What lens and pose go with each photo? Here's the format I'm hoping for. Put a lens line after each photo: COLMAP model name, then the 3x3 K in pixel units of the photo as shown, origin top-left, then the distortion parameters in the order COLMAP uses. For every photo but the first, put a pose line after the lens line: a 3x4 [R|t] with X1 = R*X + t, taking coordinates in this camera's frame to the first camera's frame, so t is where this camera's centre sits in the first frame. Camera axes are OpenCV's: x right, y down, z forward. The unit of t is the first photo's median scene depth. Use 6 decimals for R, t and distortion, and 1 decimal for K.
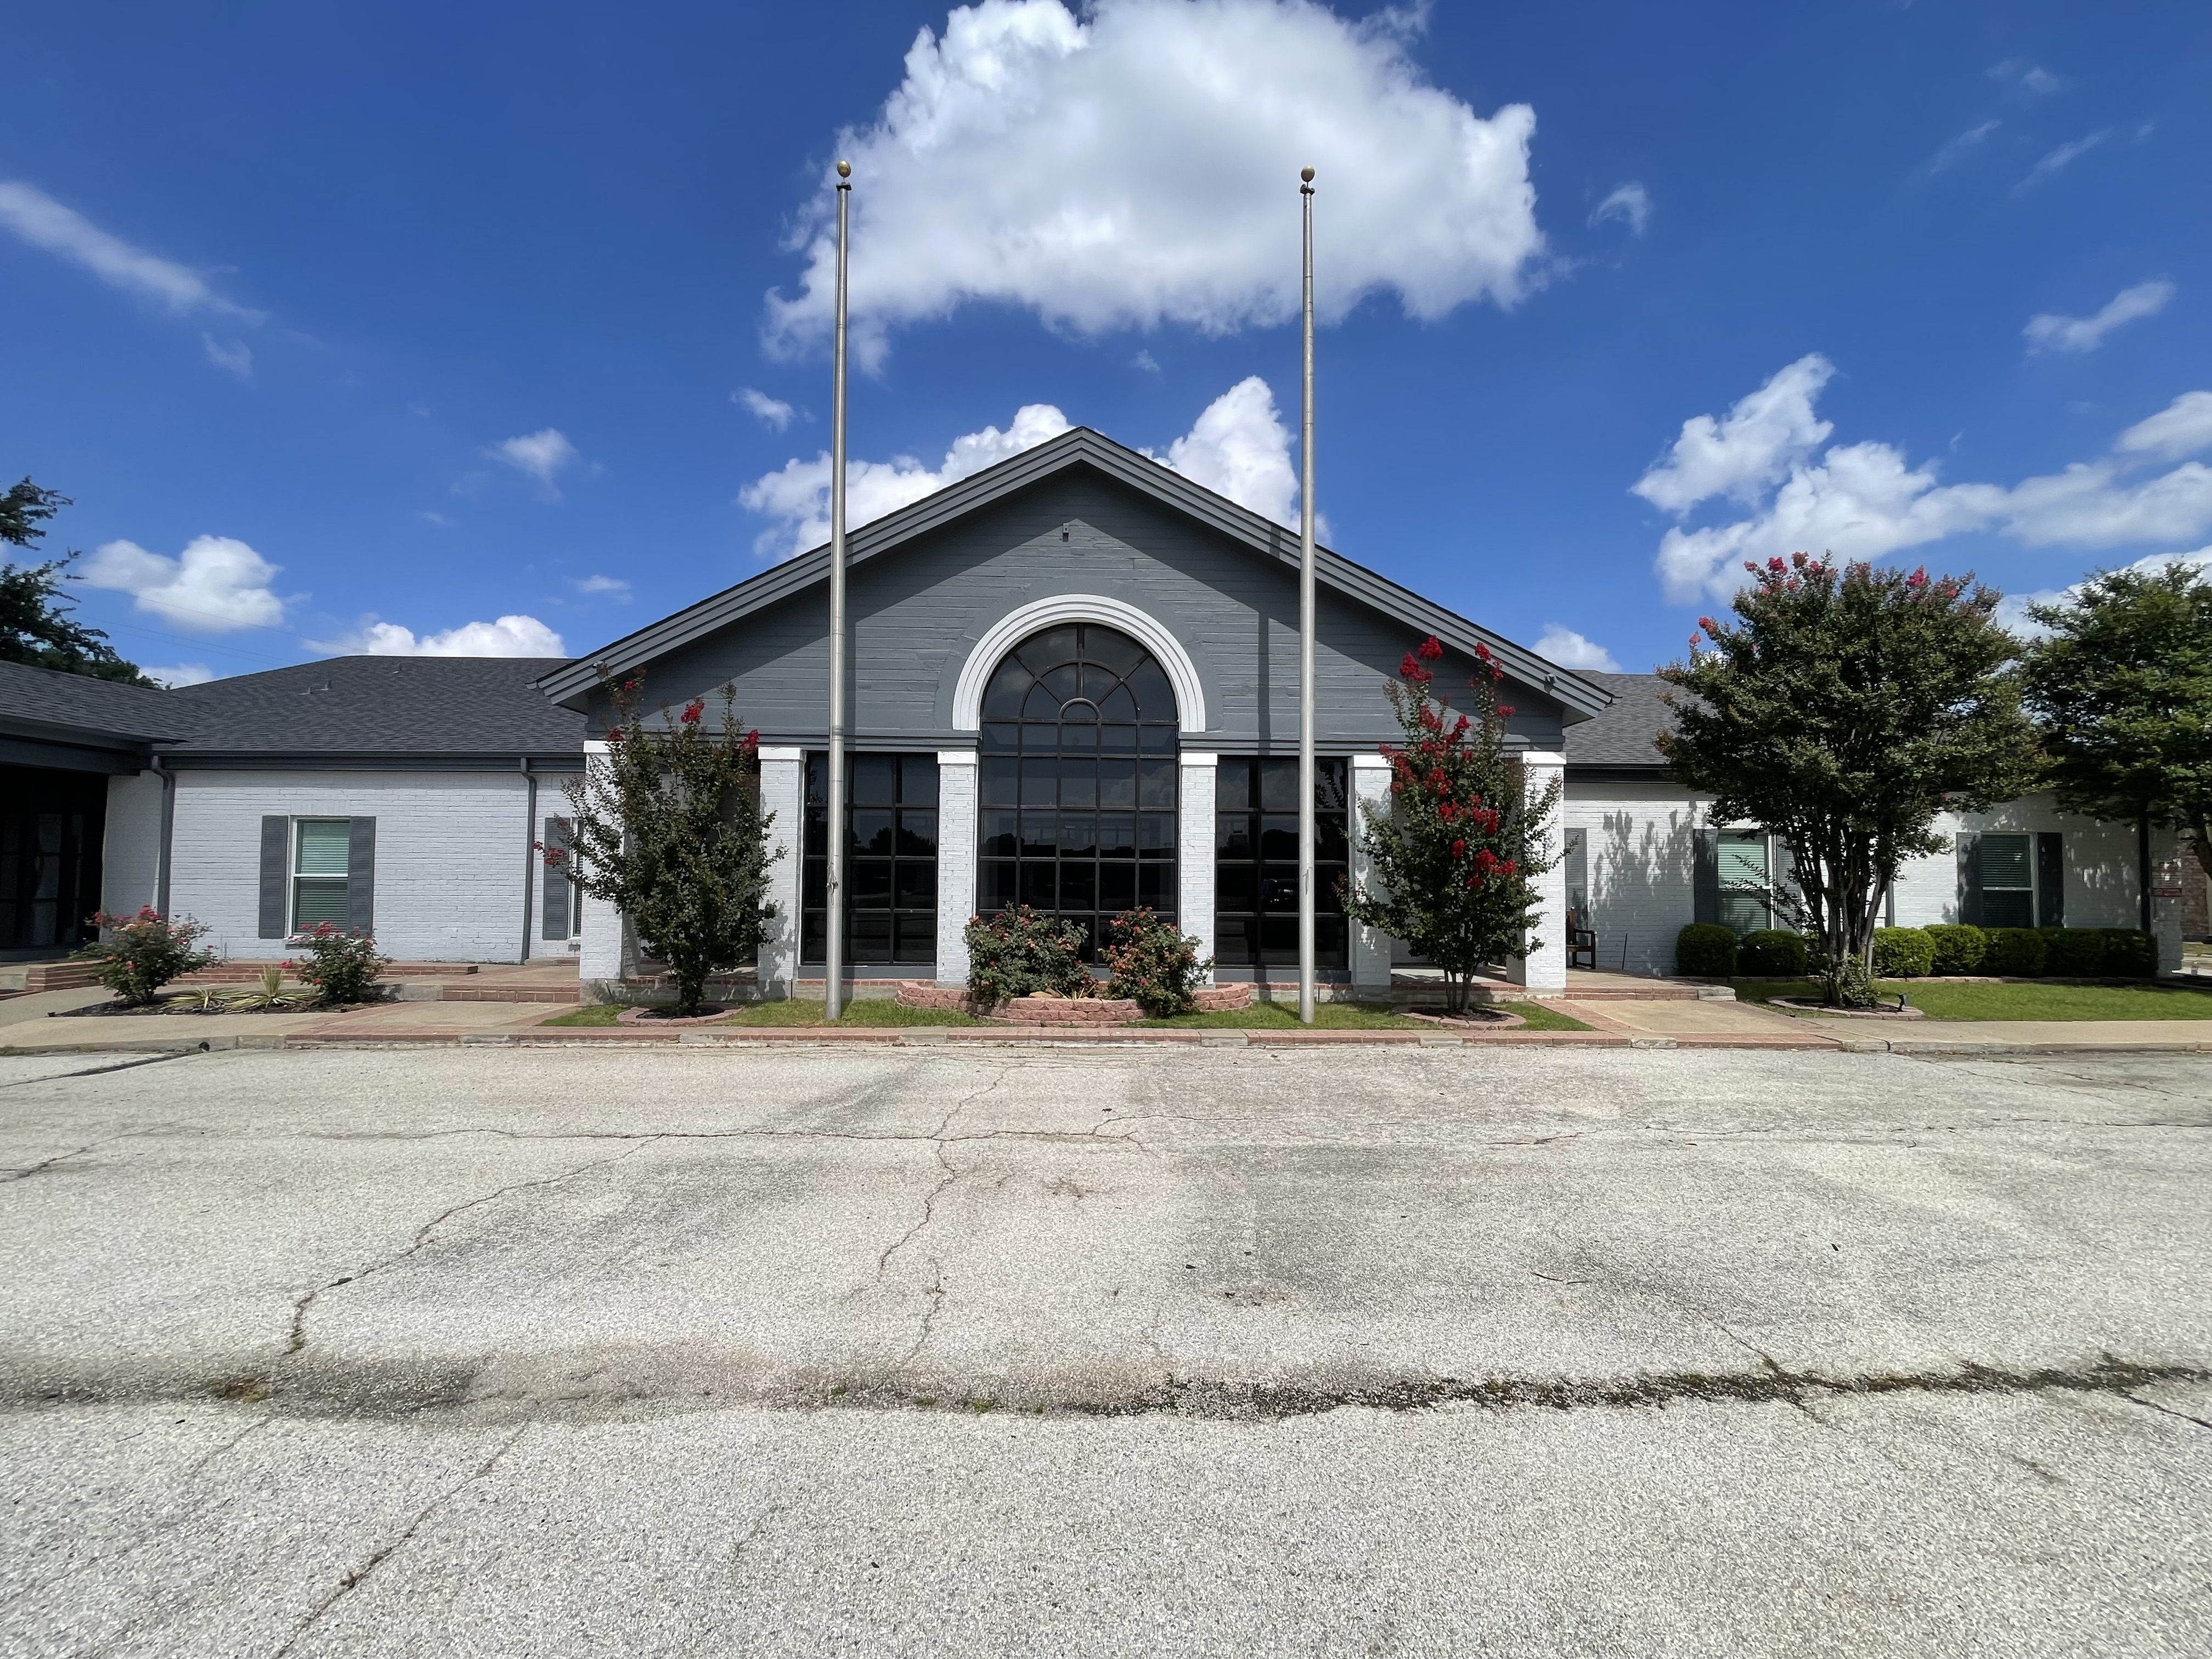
lens RADIAL K [[896.3, 0, 1095.5], [0, 896.3, 829.5], [0, 0, 1]] dist [-0.026652, 0.000473]
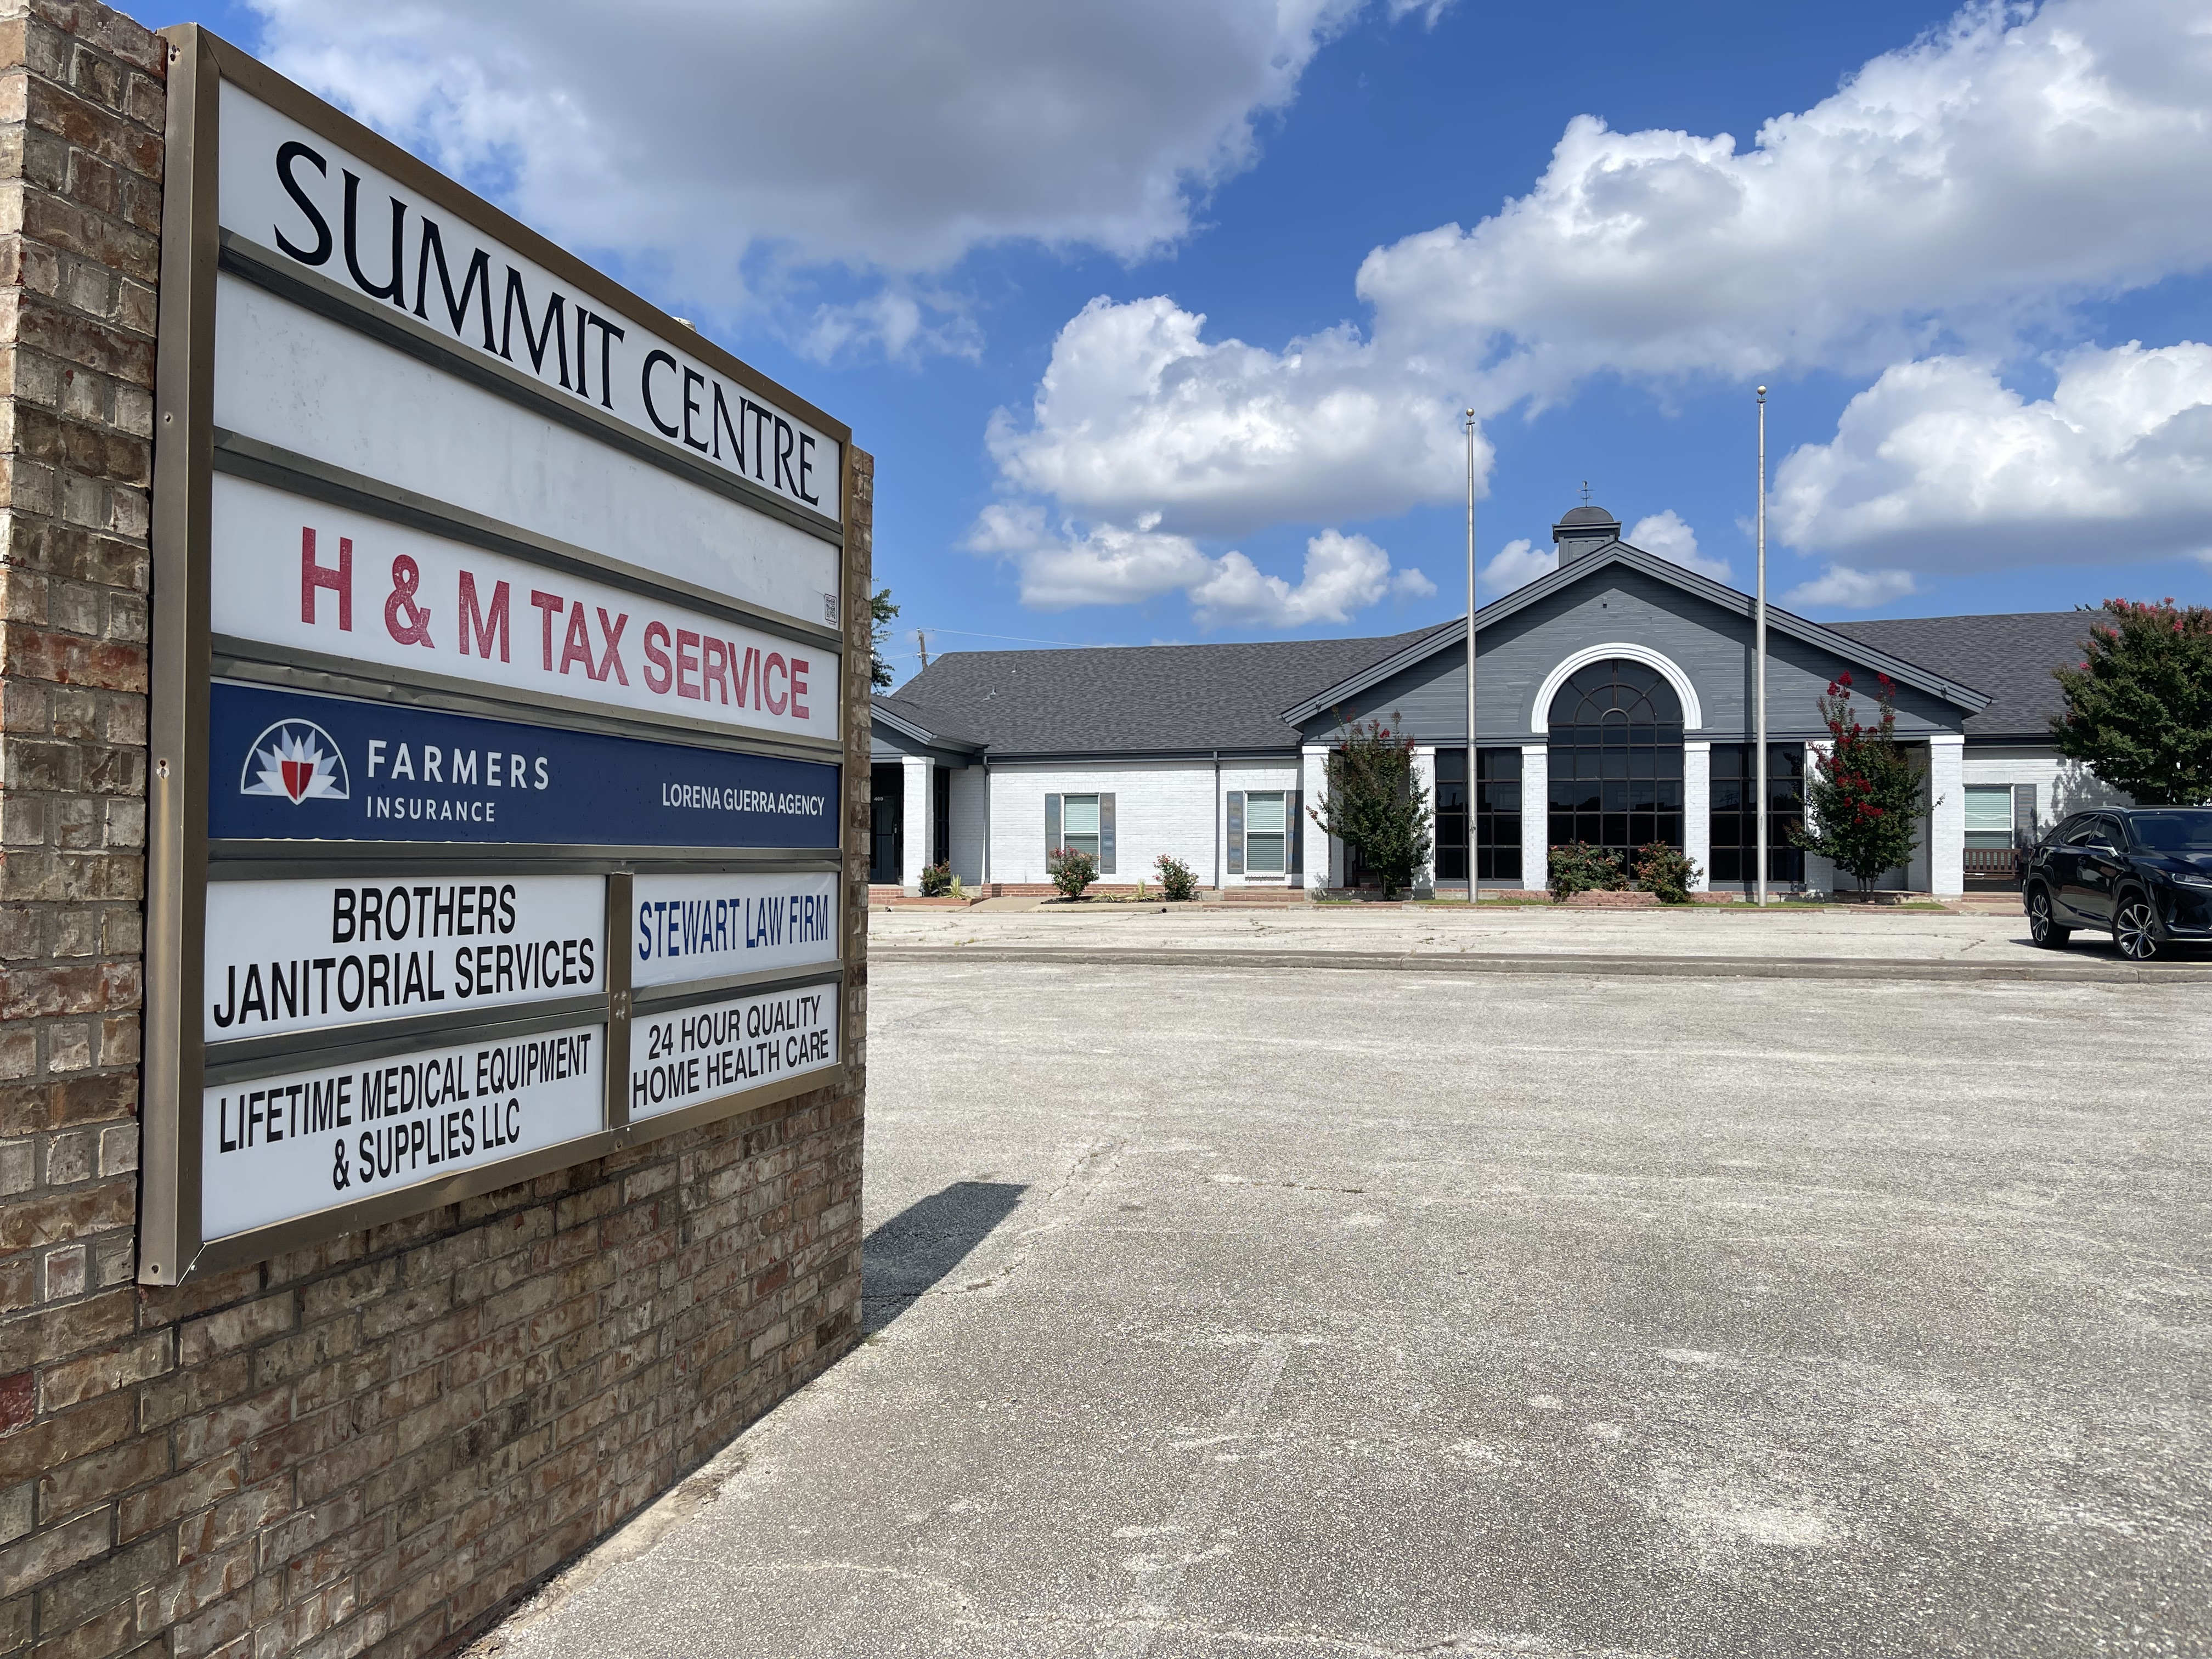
lens RADIAL K [[1565.2, 0, 1101.4], [0, 1565.2, 824.4], [0, 0, 1]] dist [0.010071, 0.000222]
pose [[0.953925, -0.013265, -0.299753, -0.056052], [0.022780, 0.999341, 0.028273, -0.044856], [0.299180, -0.033799, 0.953598, -1.900473]]
